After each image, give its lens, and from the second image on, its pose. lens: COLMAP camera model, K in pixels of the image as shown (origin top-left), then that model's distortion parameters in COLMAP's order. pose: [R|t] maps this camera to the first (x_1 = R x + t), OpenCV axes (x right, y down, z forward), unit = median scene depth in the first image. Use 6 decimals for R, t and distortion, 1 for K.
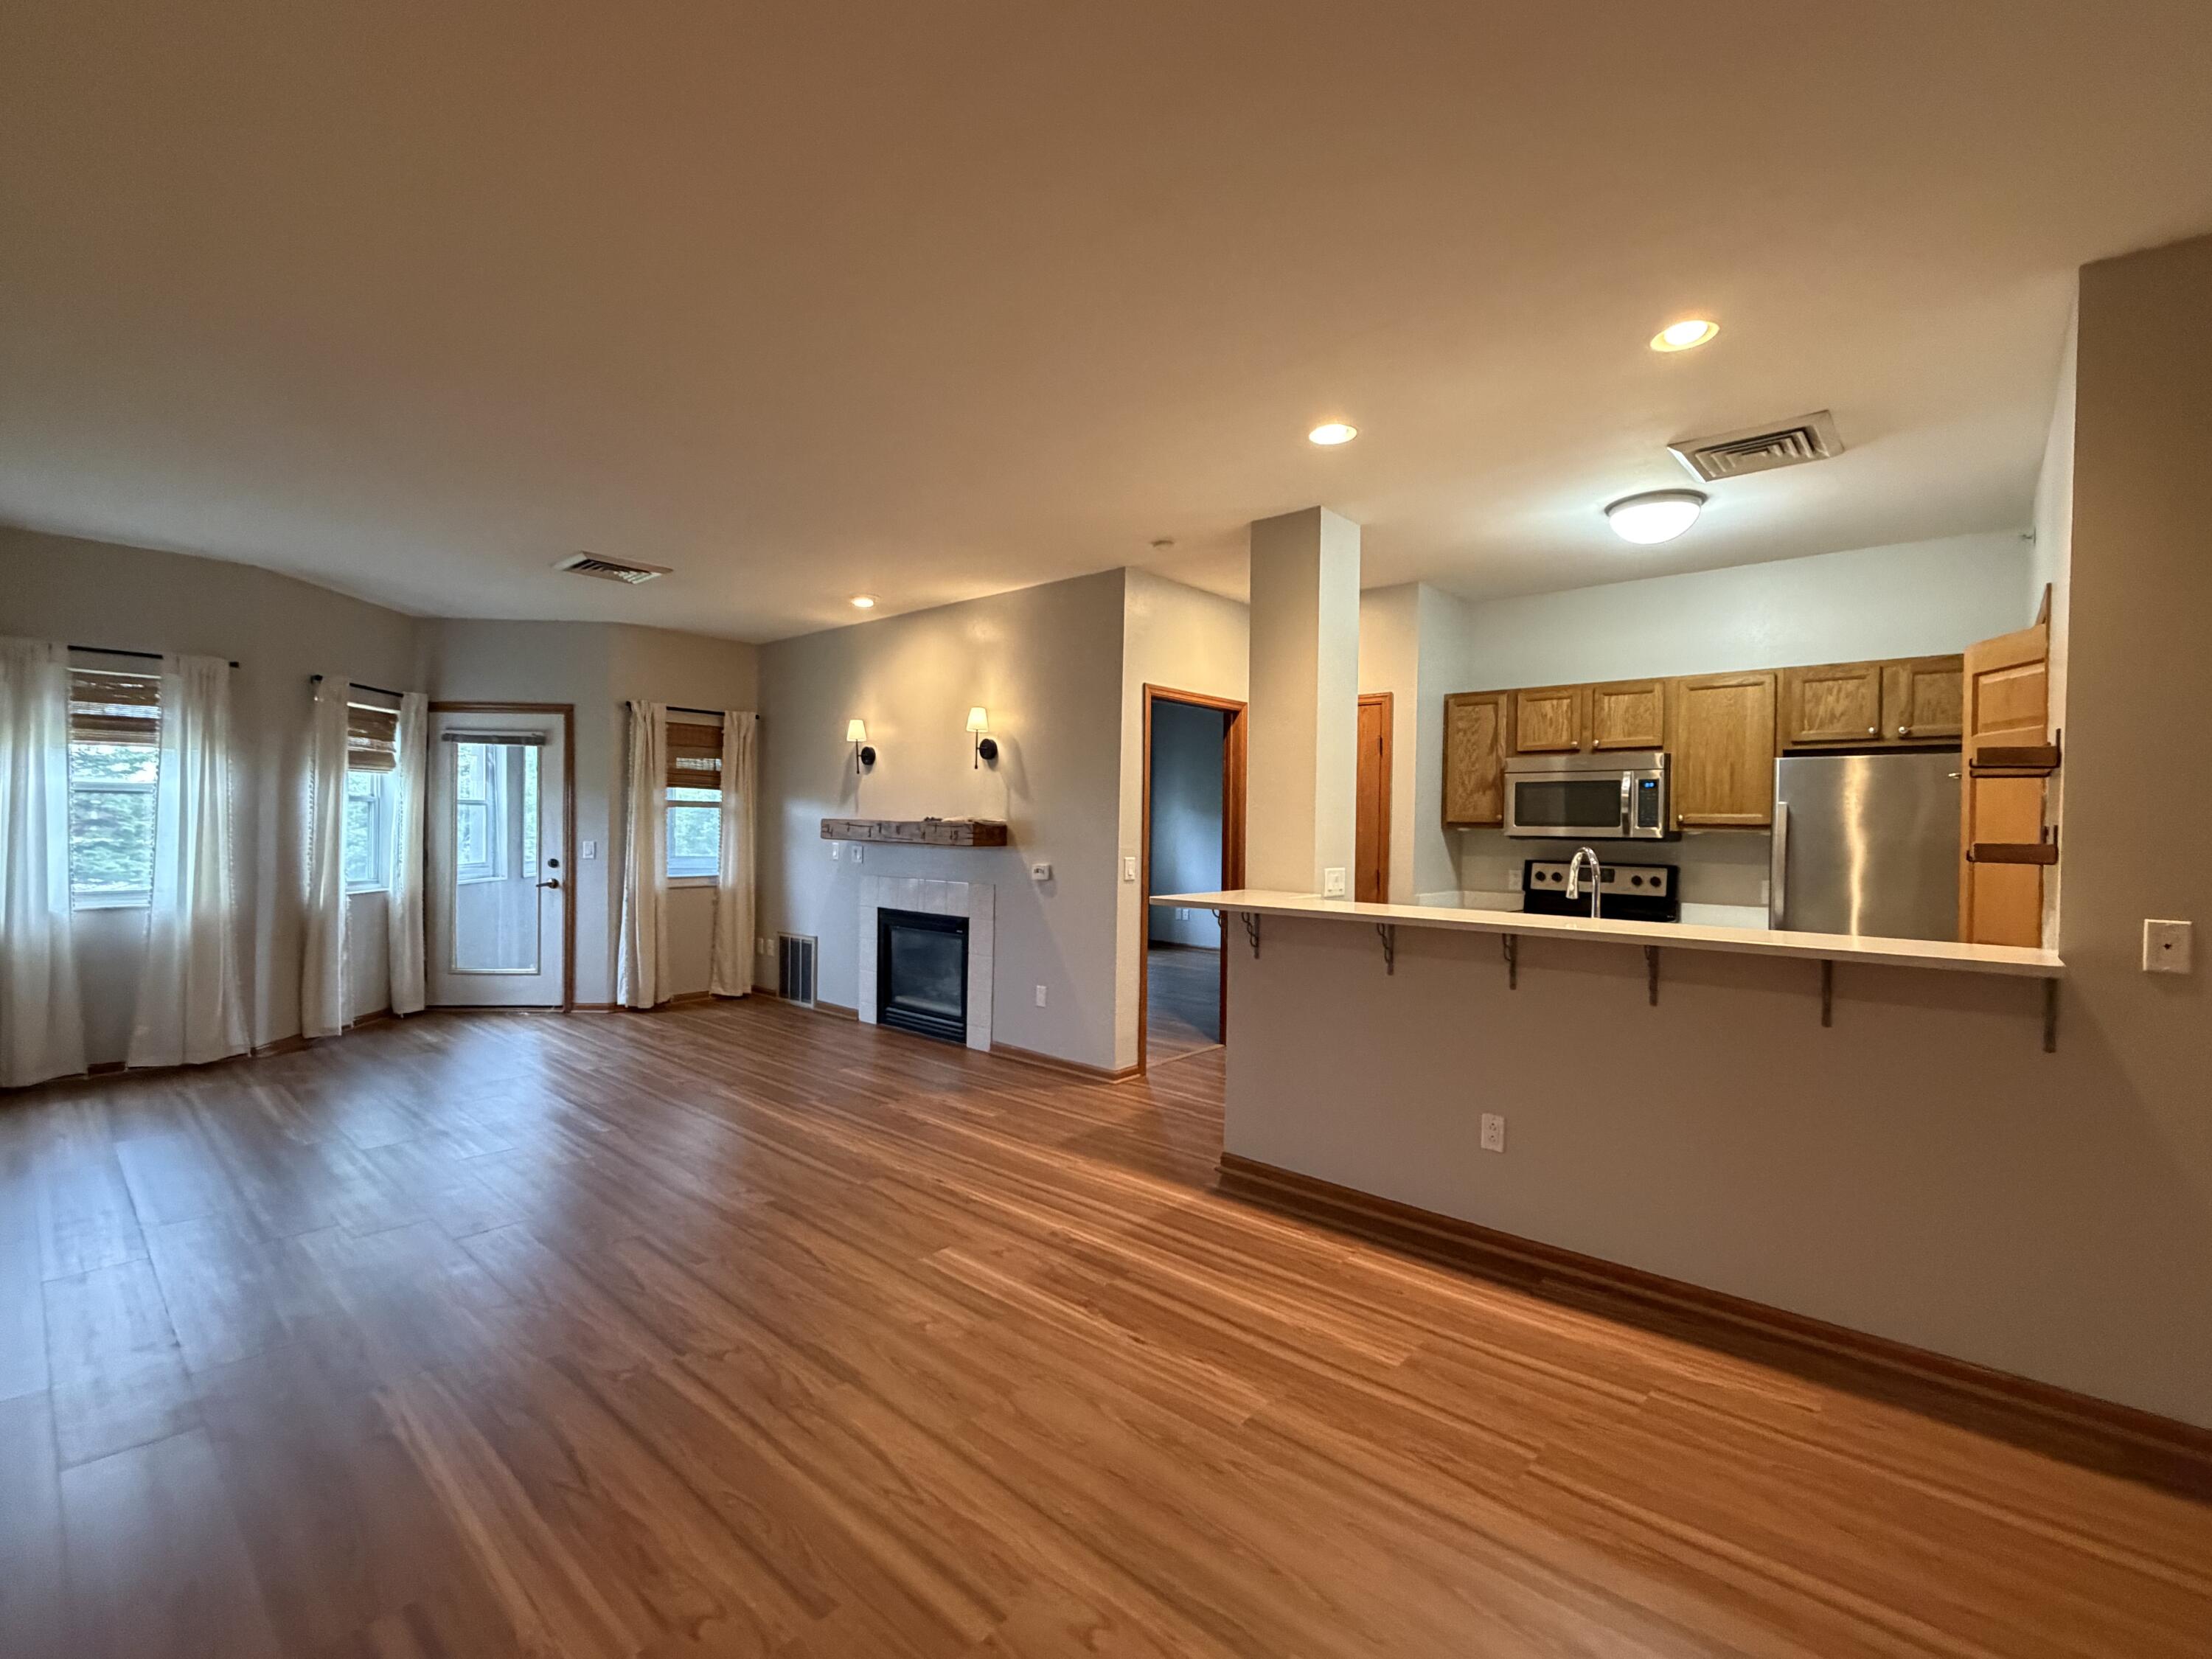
lens RADIAL K [[972.8, 0, 1110.6], [0, 972.8, 832.9], [0, 0, 1]] dist [0.001197, 0.000174]
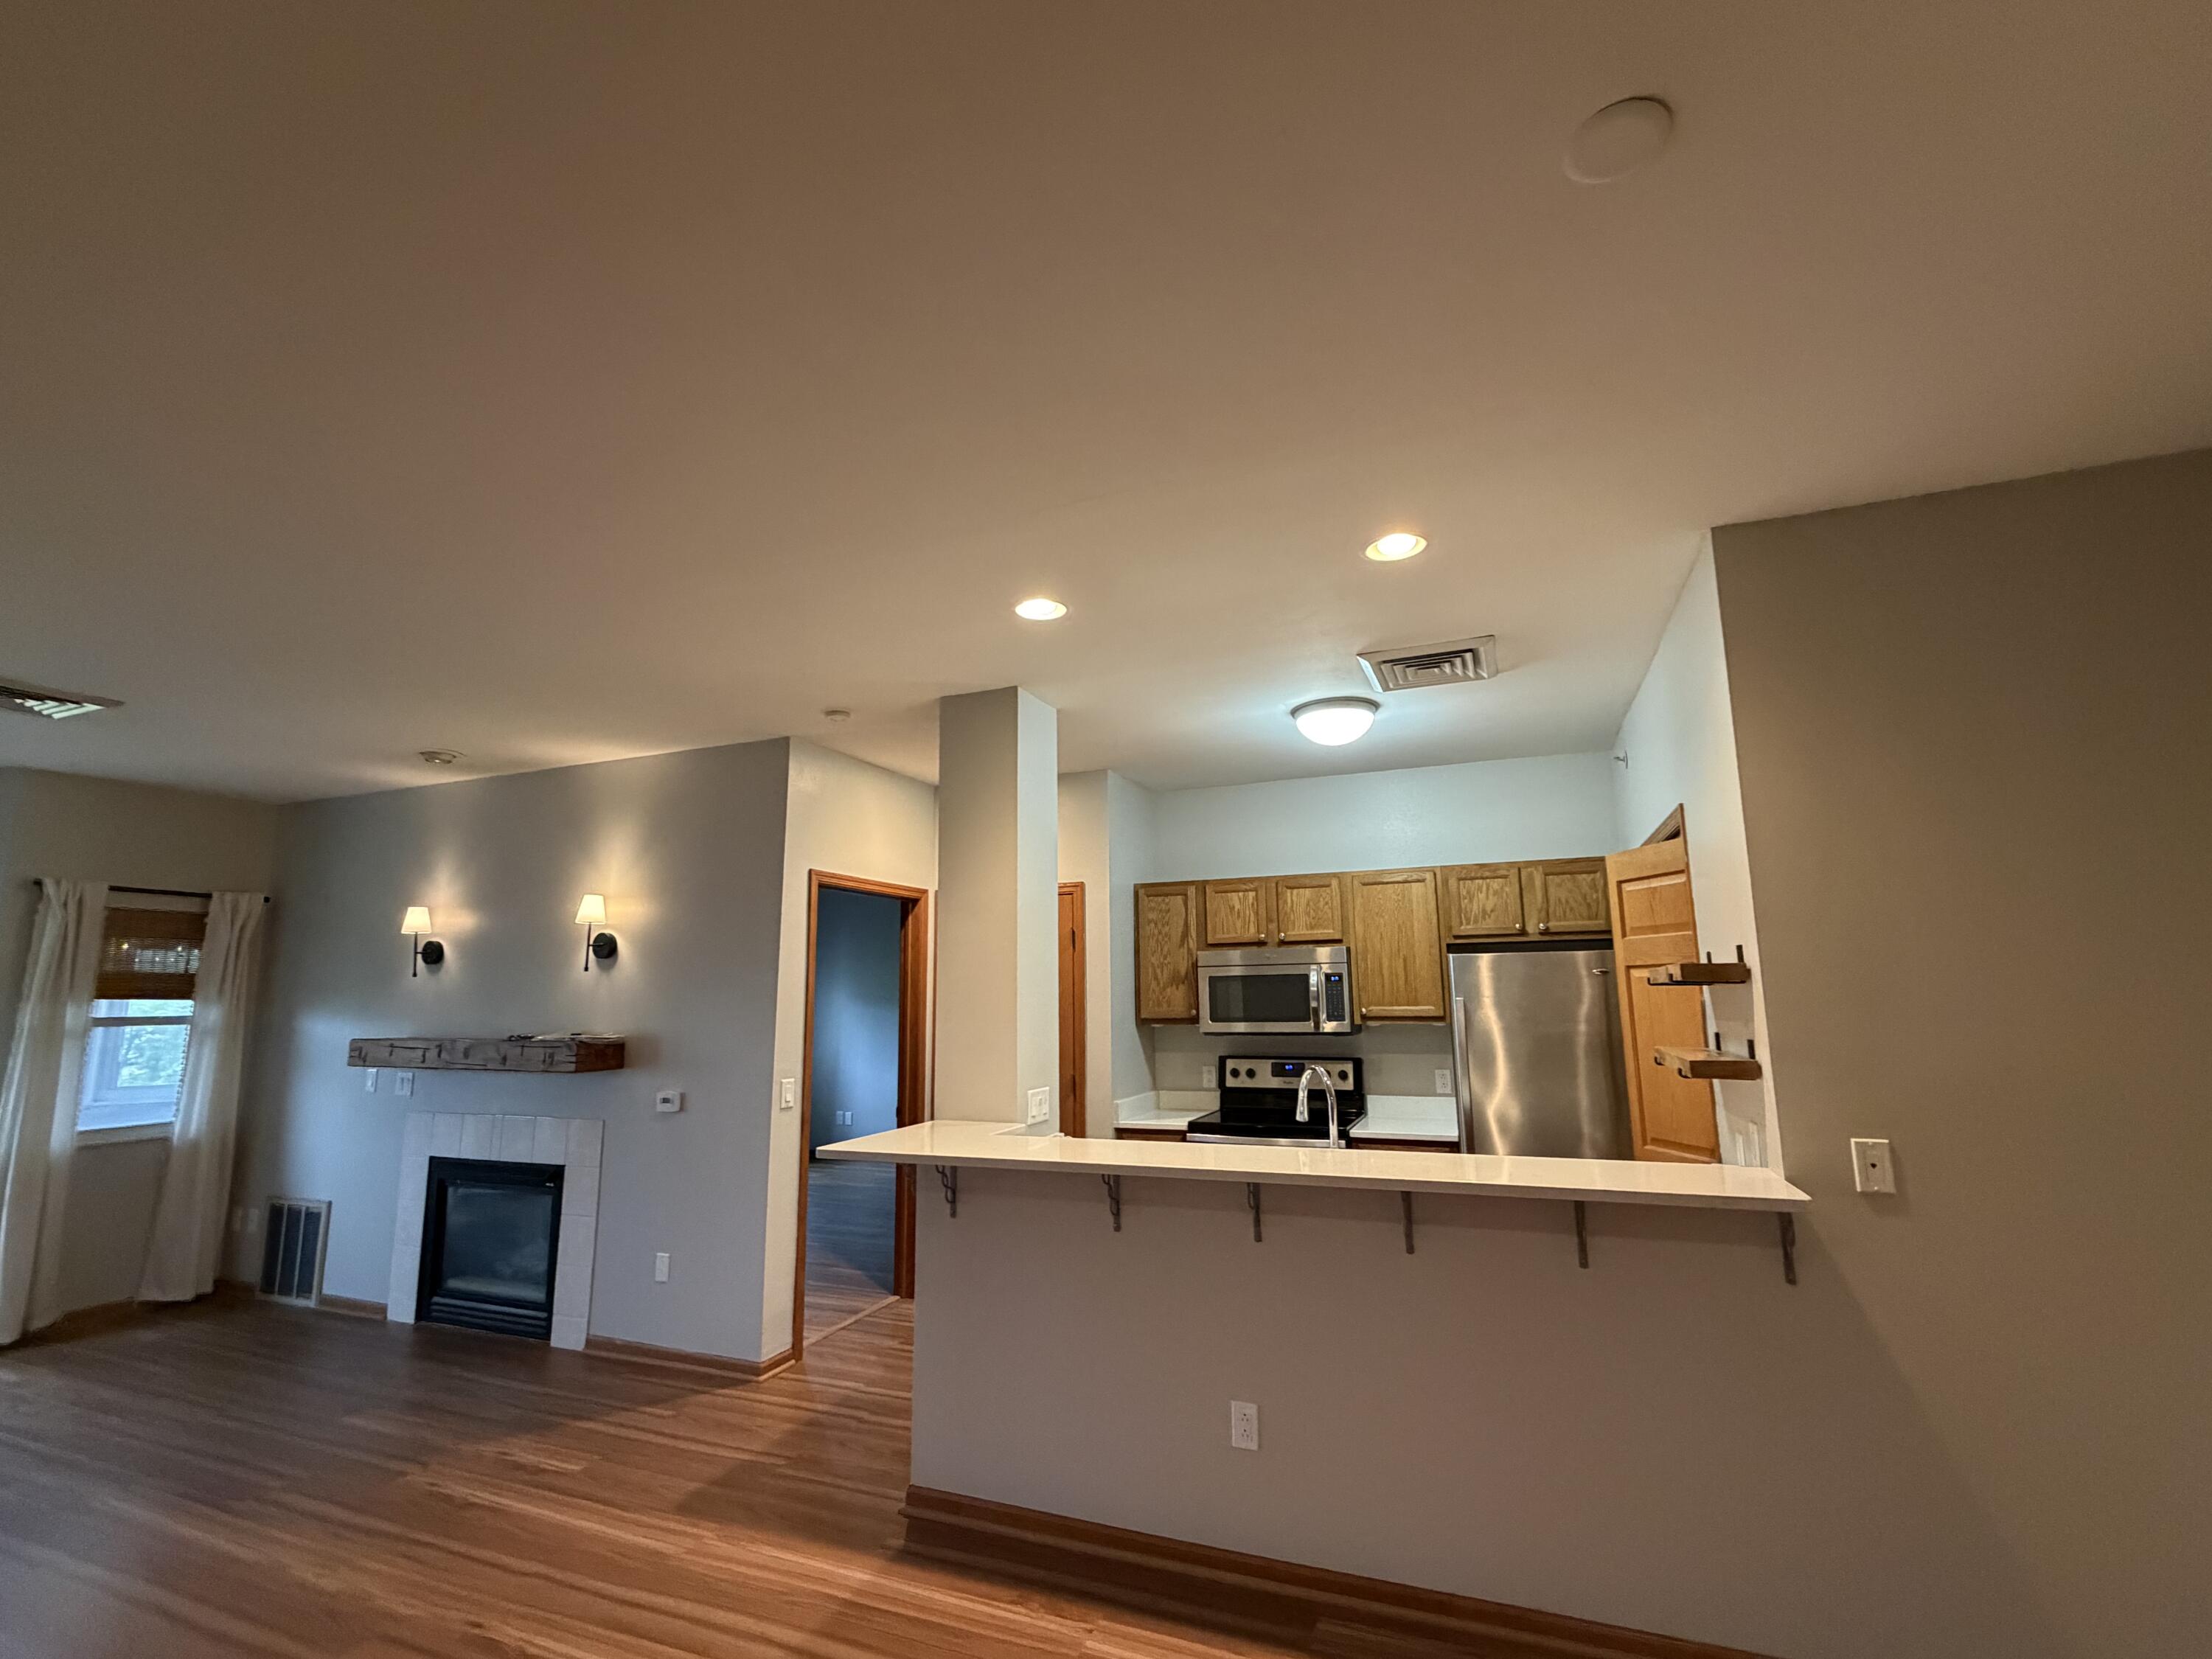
lens RADIAL K [[972.2, 0, 1107.1], [0, 972.2, 834.8], [0, 0, 1]] dist [0.001463, 0.000058]
pose [[0.942835, 0.026500, 0.332205, -0.004672], [0.031037, 0.985519, -0.166701, -0.037625], [-0.331812, 0.167482, 0.928359, 0.129324]]
